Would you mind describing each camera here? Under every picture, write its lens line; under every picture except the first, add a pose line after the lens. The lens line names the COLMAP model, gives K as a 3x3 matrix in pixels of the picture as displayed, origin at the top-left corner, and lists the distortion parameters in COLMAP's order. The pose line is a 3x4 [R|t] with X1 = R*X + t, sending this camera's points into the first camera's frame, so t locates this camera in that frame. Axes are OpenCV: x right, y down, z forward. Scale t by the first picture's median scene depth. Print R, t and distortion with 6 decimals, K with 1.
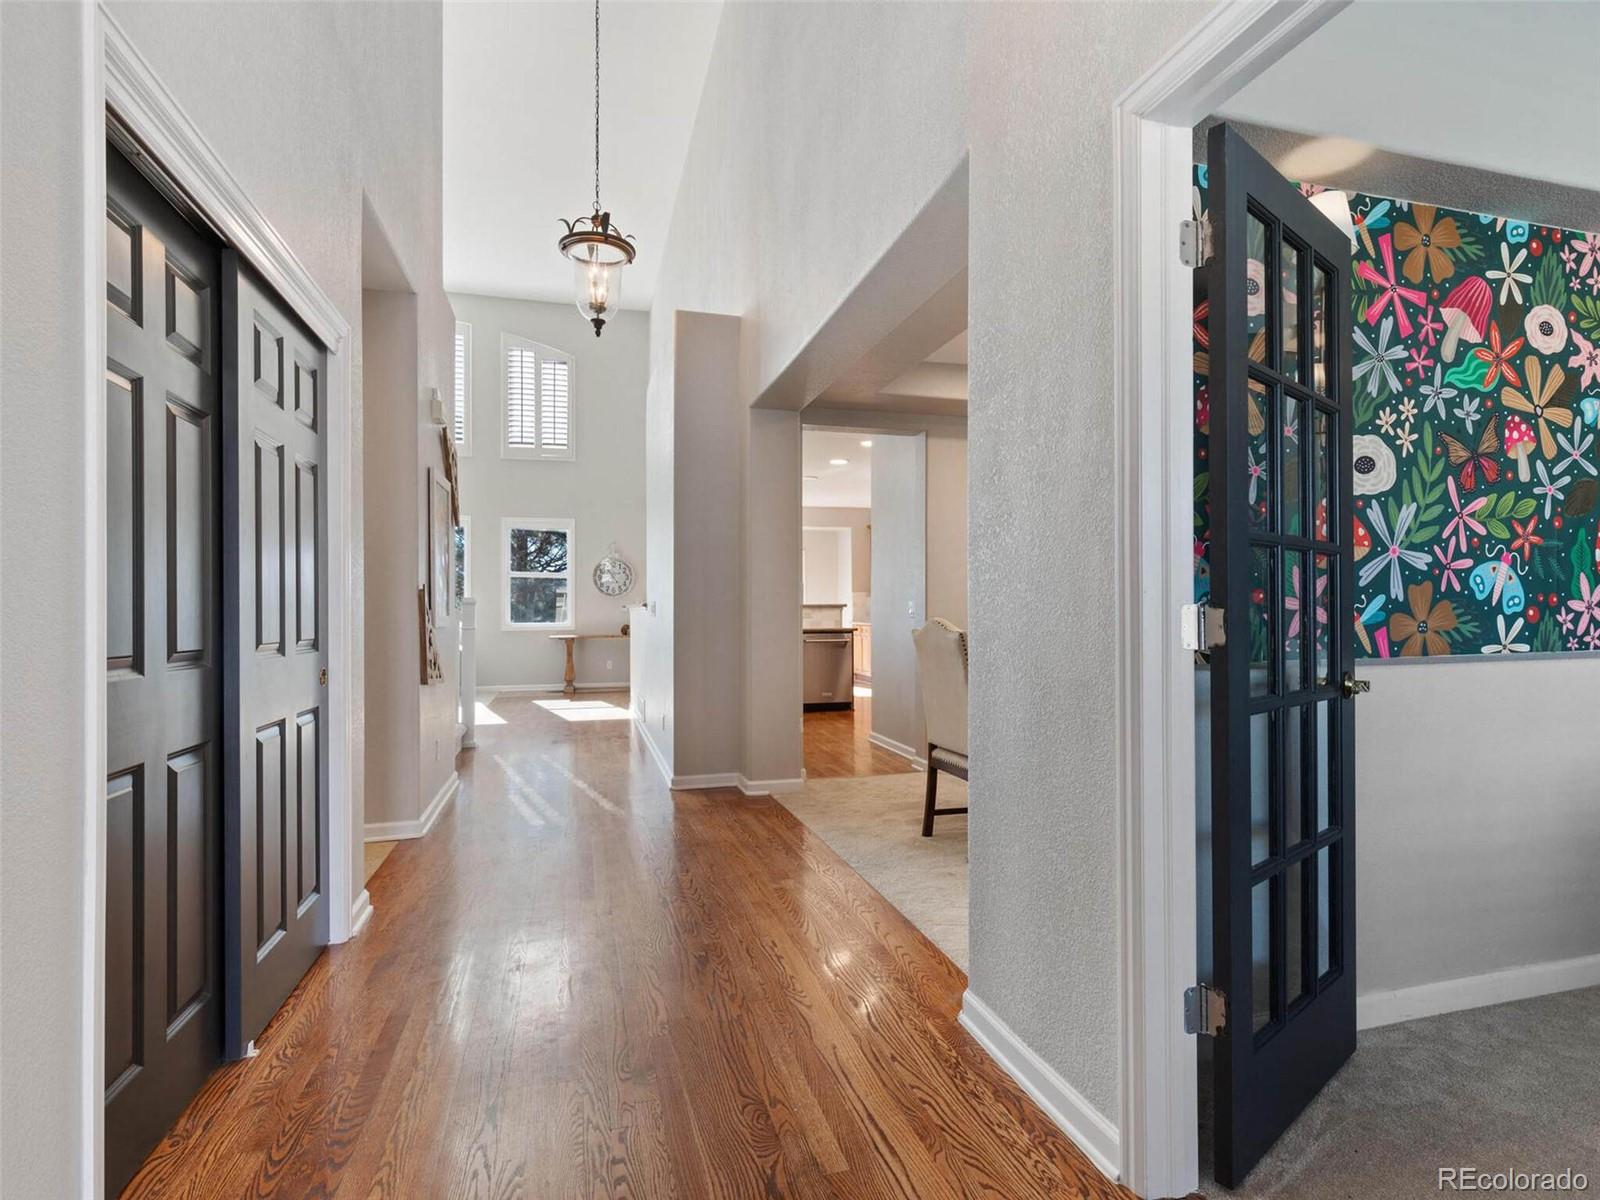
lens RADIAL K [[816.9, 0, 802.2], [0, 816.9, 605.1], [0, 0, 1]] dist [0.009579, -0.001159]
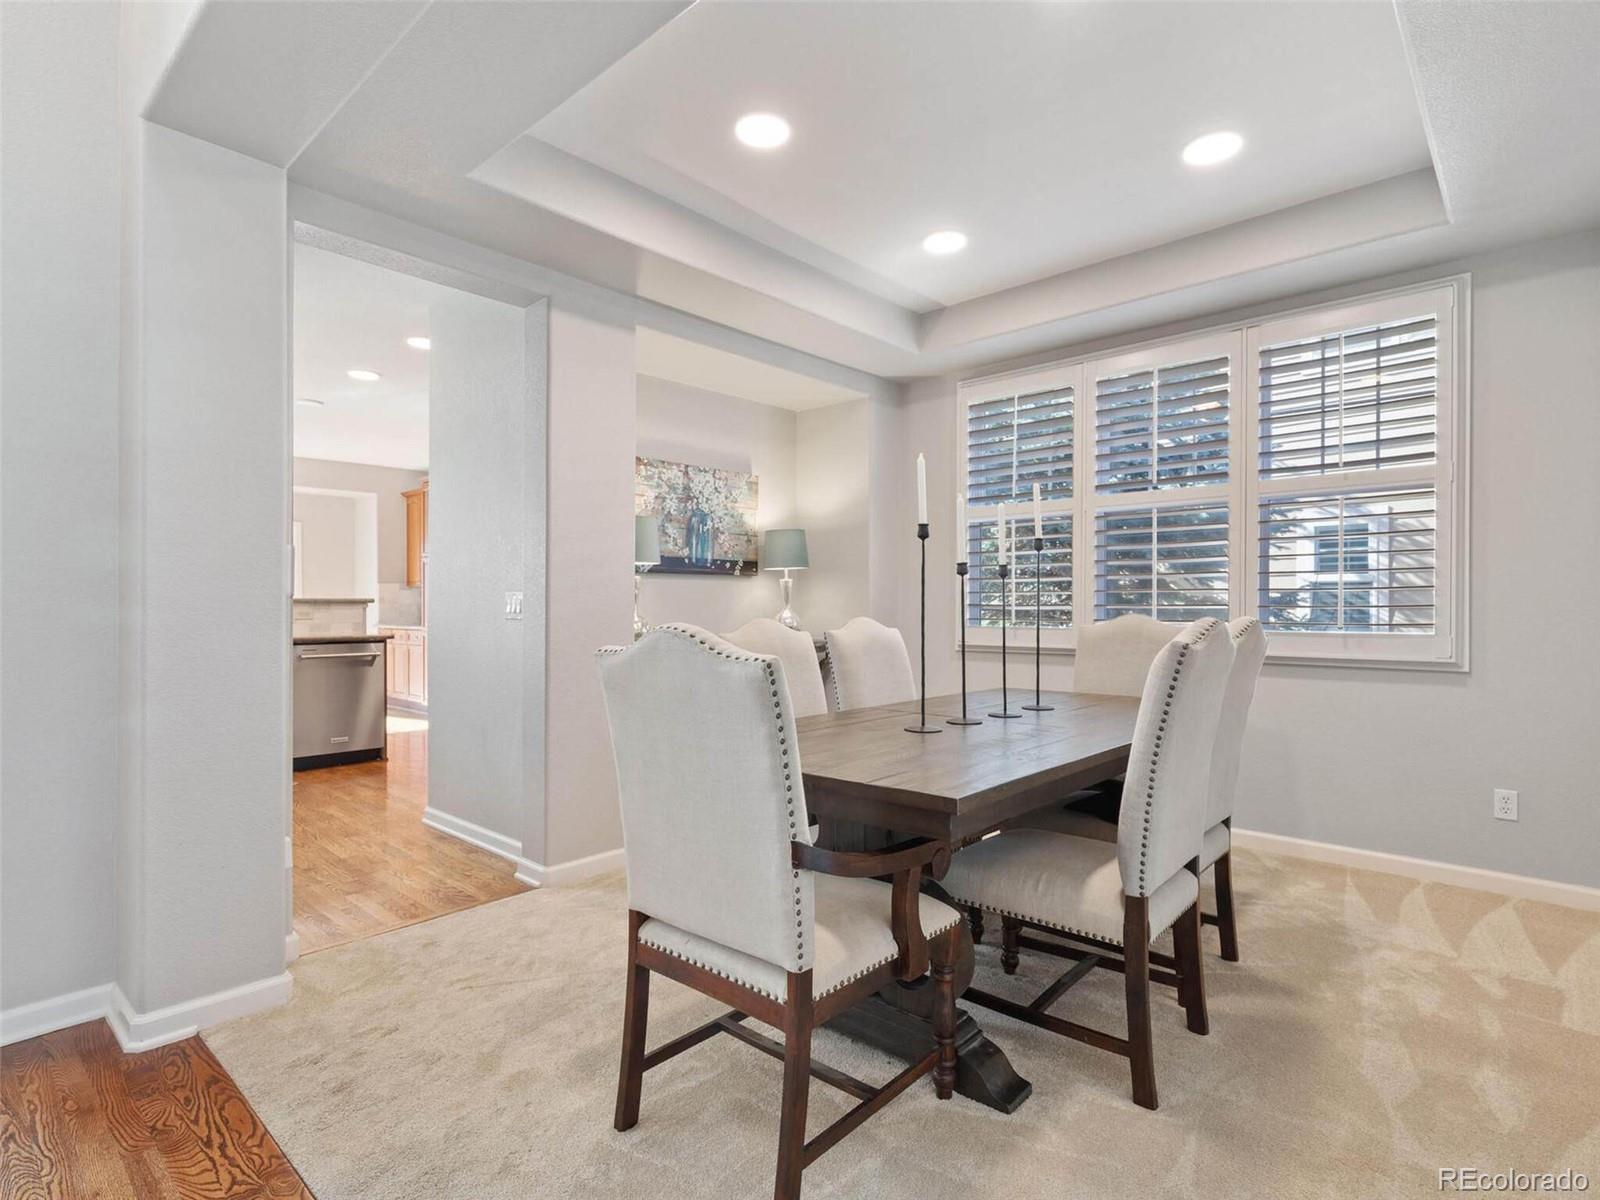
lens RADIAL K [[816.9, 0, 810.0], [0, 816.9, 603.1], [0, 0, 1]] dist [0.009579, -0.001159]
pose [[0.847791, 0.005642, 0.530300, 0.001621], [-0.004764, 0.999984, -0.003023, 0.002765], [-0.530308, 0.000037, 0.847805, 0.286047]]
